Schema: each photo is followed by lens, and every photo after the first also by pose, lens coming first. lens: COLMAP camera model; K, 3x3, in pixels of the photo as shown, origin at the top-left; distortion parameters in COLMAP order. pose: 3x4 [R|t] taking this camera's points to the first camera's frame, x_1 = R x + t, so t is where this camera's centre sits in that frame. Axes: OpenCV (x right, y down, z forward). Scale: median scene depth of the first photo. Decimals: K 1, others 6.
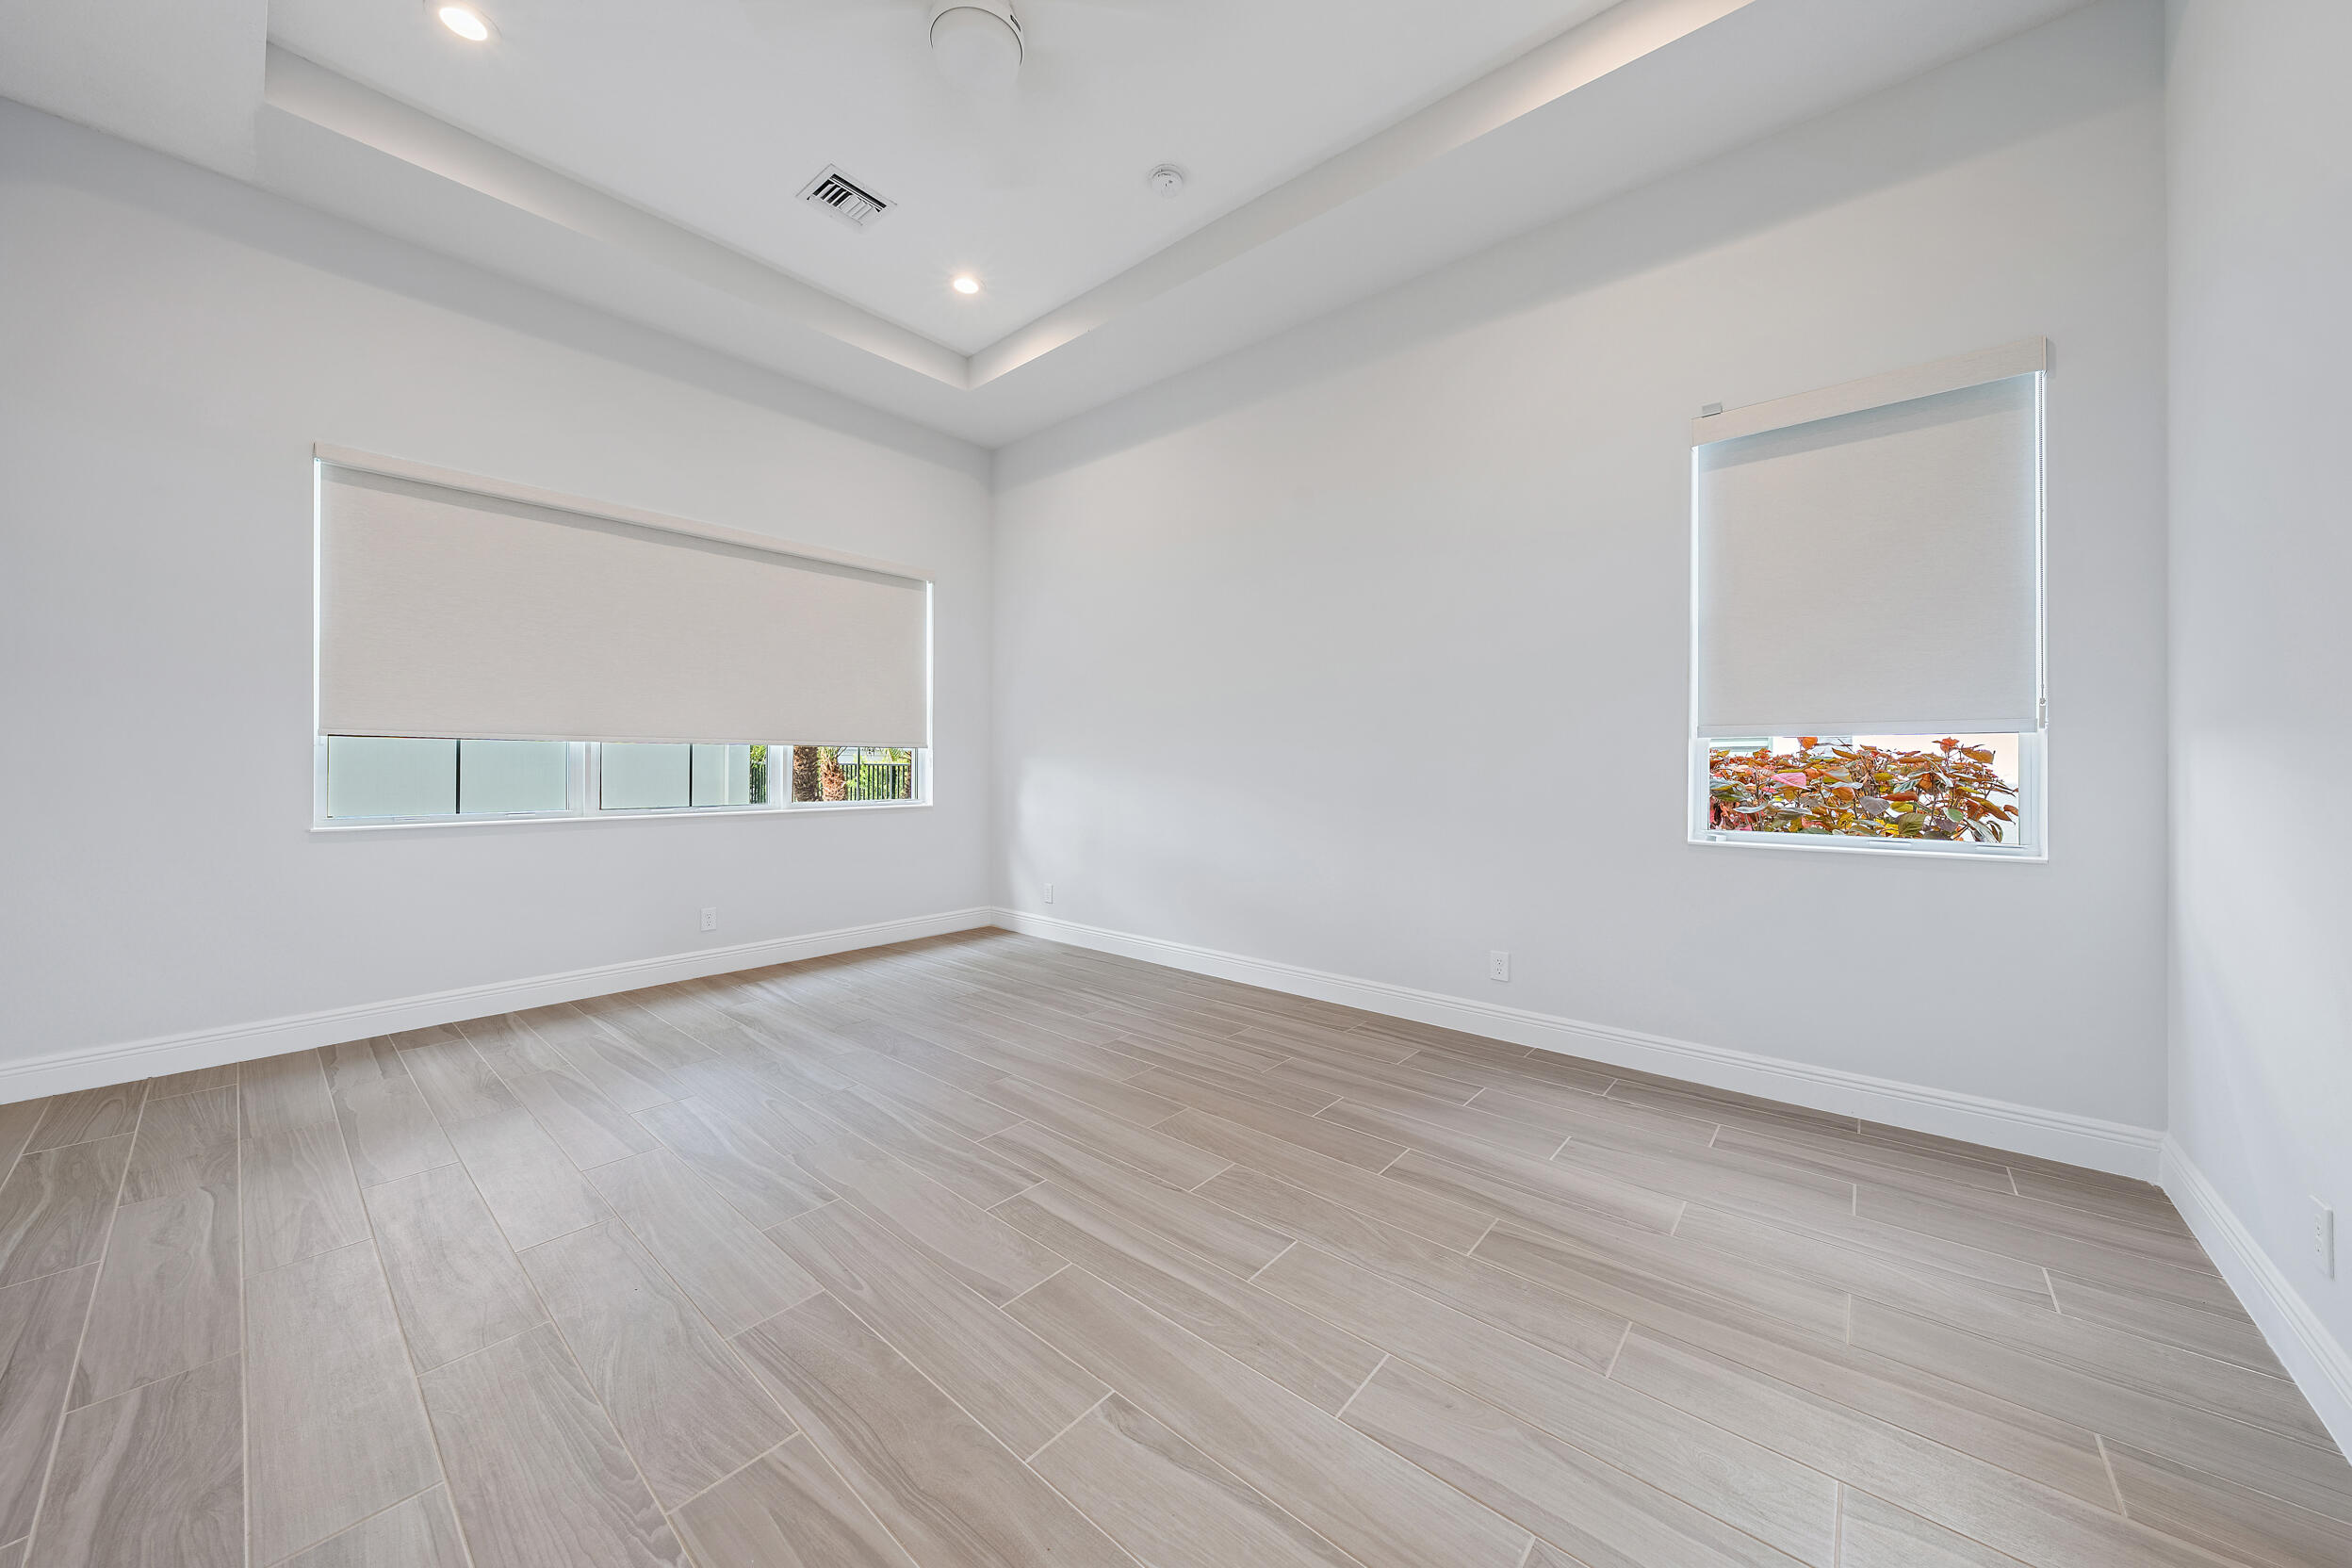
lens RADIAL K [[862.5, 0, 1182.2], [0, 862.5, 777.0], [0, 0, 1]] dist [-0.001609, -0.000142]
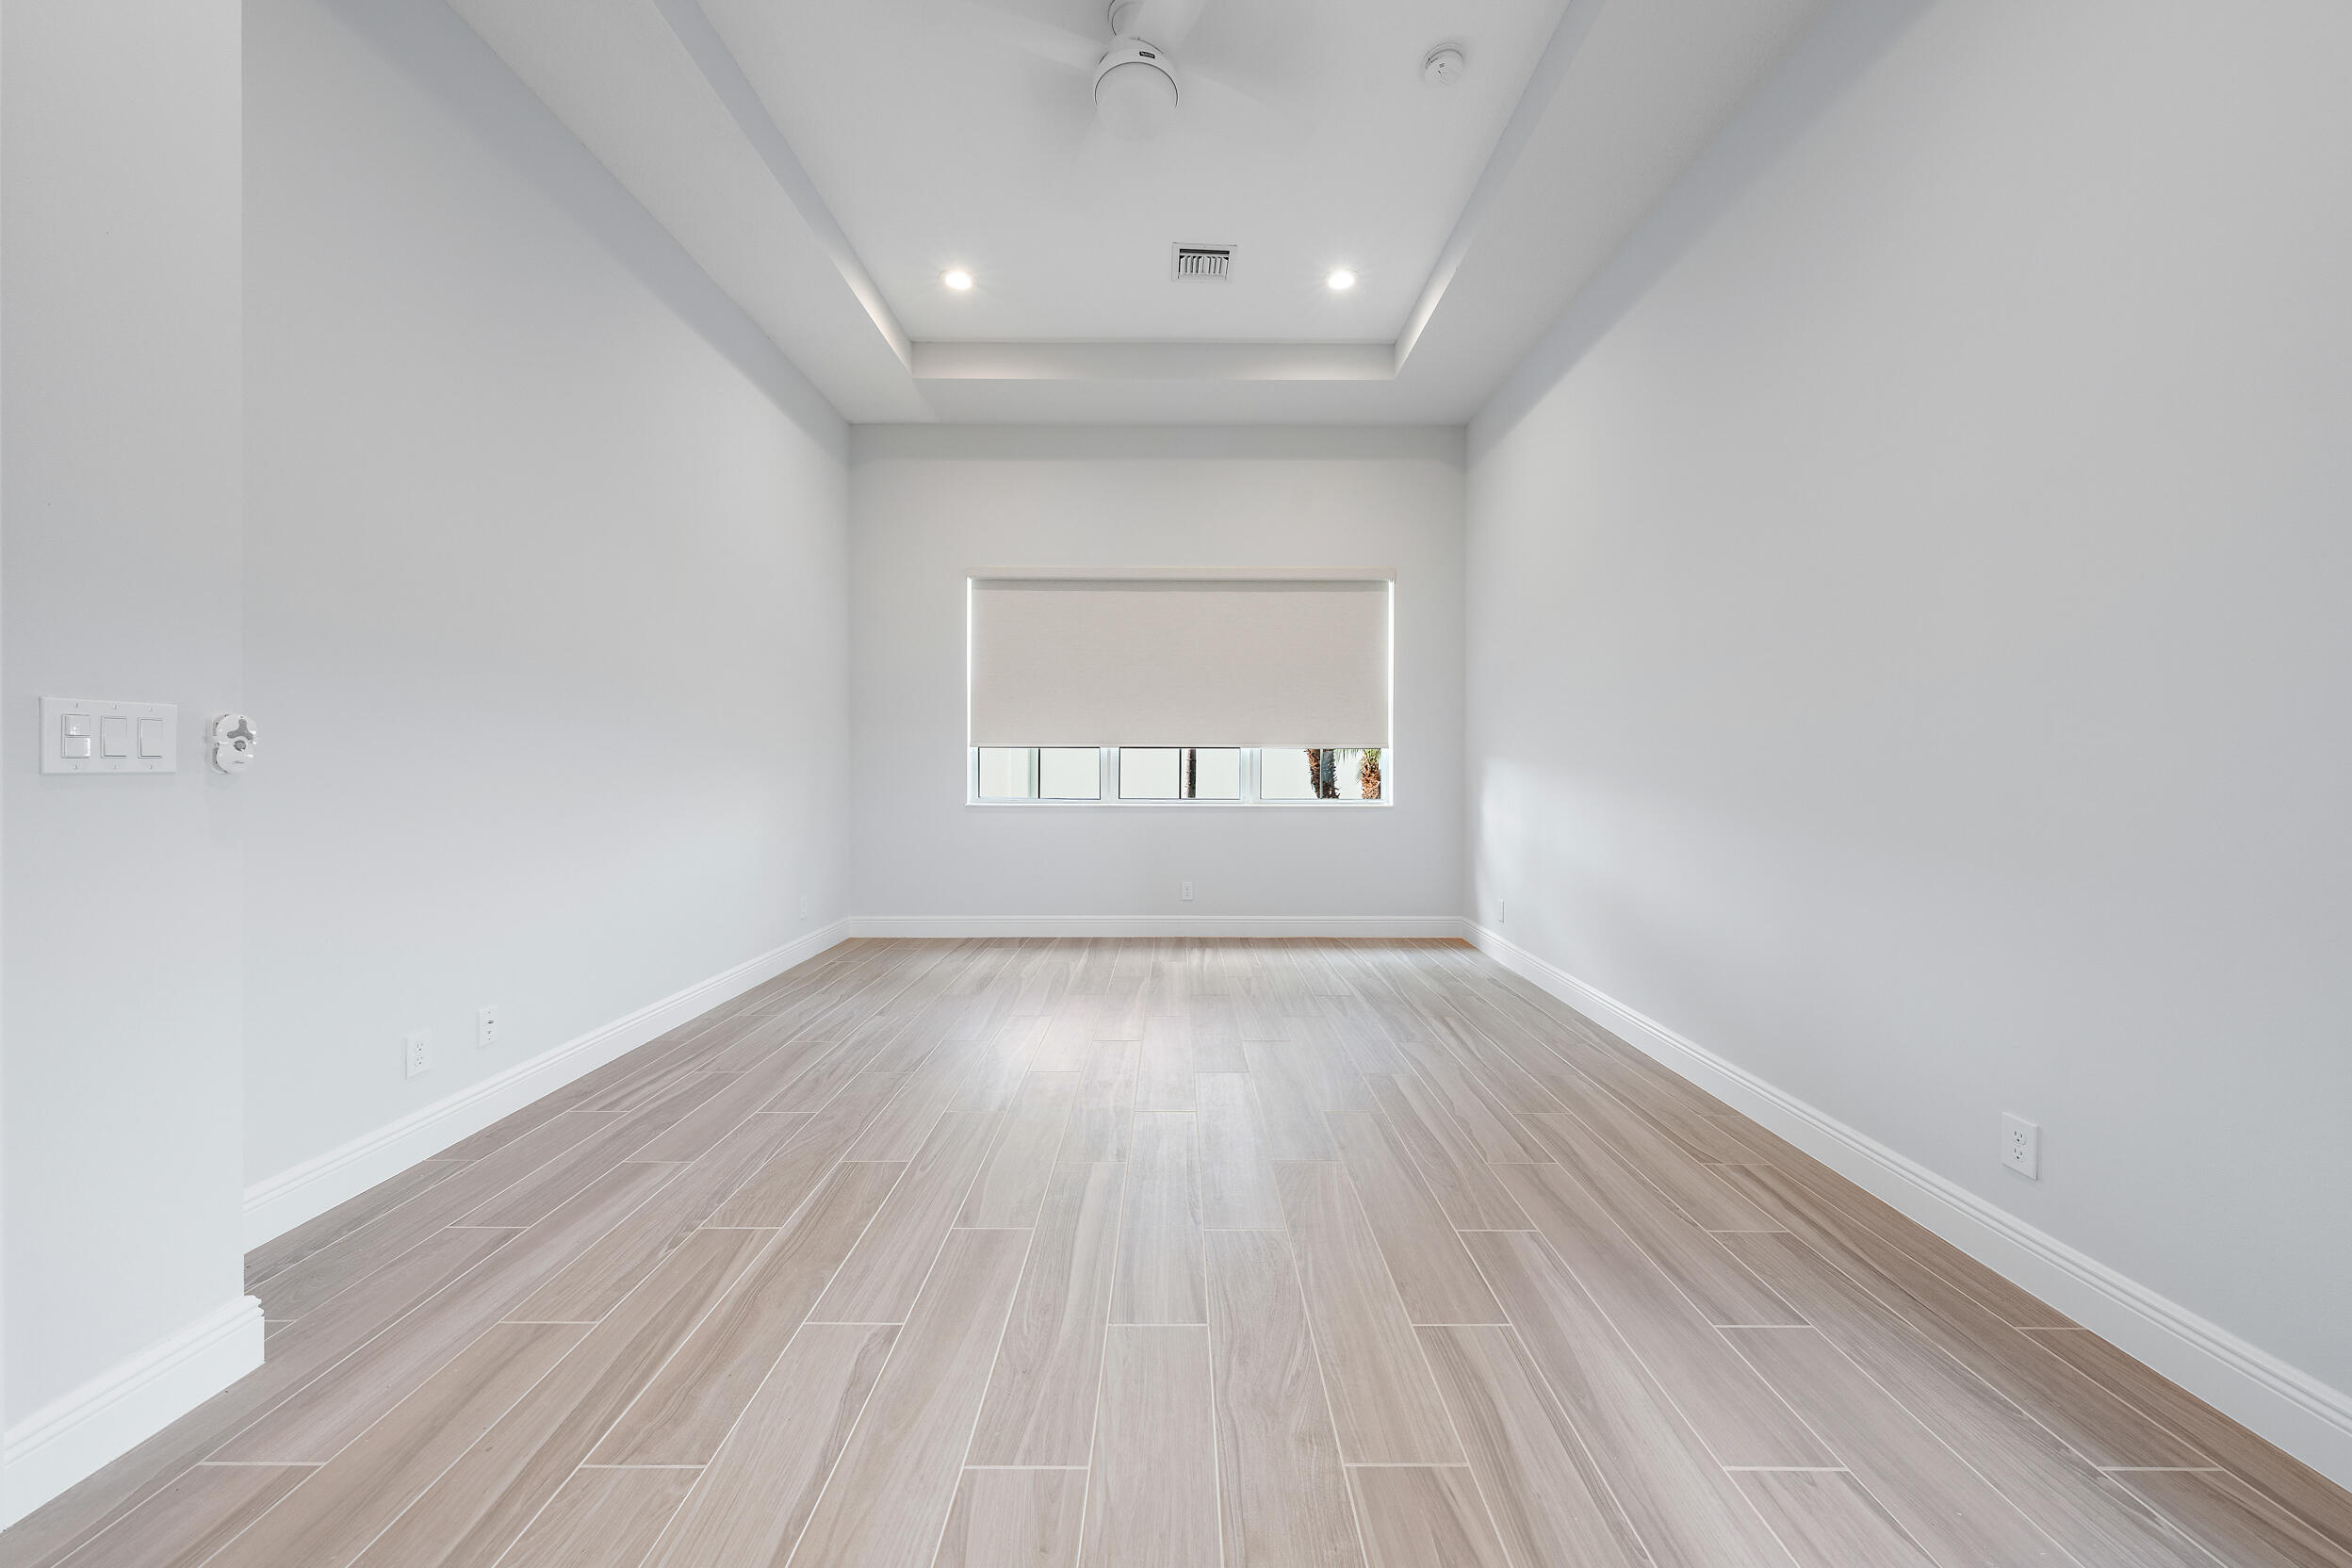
lens RADIAL K [[857.2, 0, 1175.5], [0, 857.2, 782.5], [0, 0, 1]] dist [-0.001559, -0.000243]
pose [[0.616846, 0.015624, -0.786929, 0.490793], [-0.010332, 0.999878, 0.011753, -0.004246], [0.787016, 0.000881, 0.616932, 0.288488]]
